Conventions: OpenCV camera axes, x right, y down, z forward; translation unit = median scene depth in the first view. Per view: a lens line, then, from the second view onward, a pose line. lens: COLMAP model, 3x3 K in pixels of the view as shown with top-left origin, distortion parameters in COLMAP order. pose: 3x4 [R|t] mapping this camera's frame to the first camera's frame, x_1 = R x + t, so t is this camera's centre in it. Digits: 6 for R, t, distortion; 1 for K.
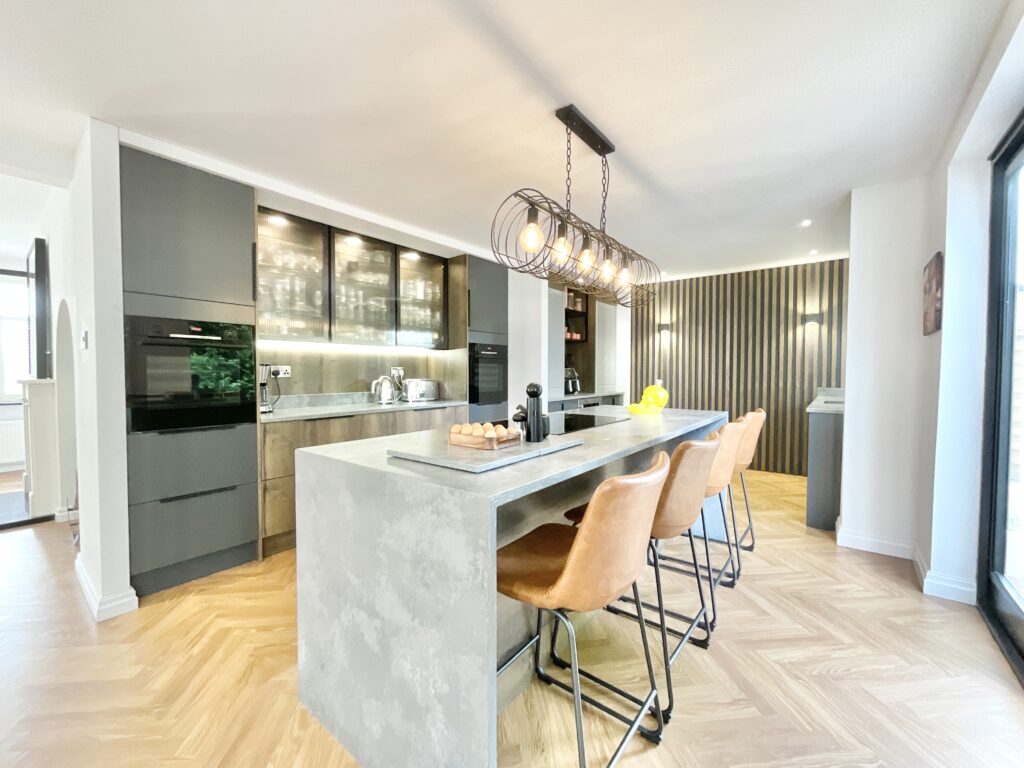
lens RADIAL K [[417.5, 0, 510.9], [0, 417.5, 379.8], [0, 0, 1]] dist [-0.003651, 0.000634]
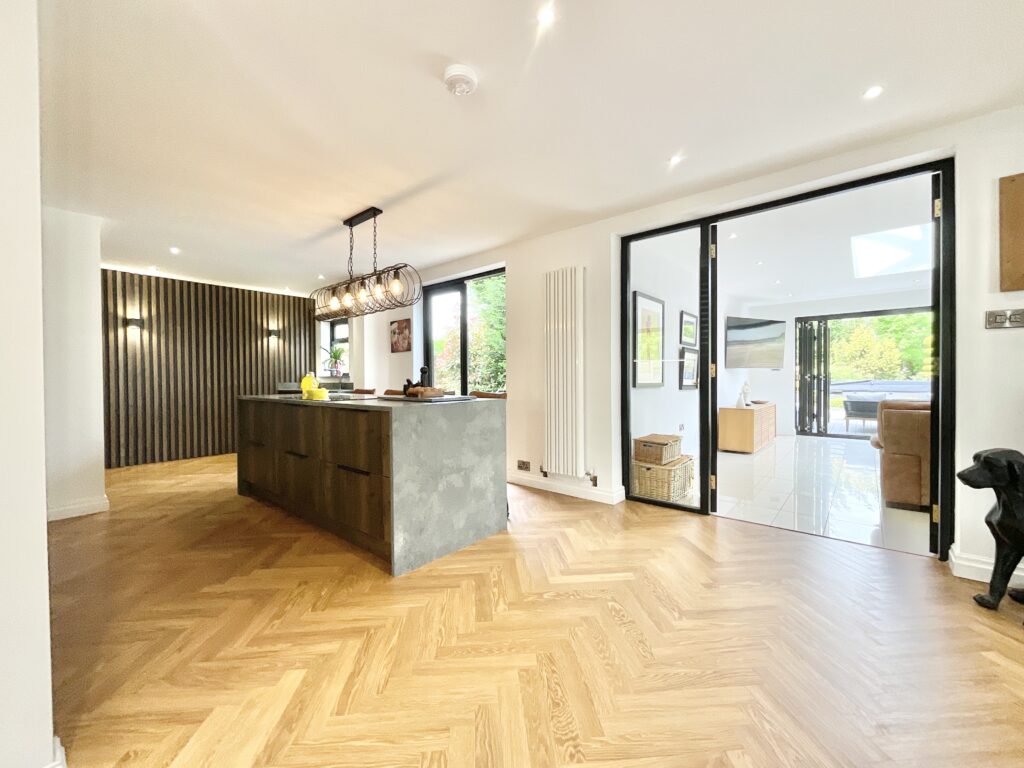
lens RADIAL K [[417.5, 0, 510.7], [0, 417.5, 383.2], [0, 0, 1]] dist [-0.003651, 0.000634]
pose [[0.028081, -0.013496, 0.999515, -1.086084], [0.028027, 0.999526, 0.012708, 0.041121], [-0.999213, 0.027657, 0.028446, 0.293454]]
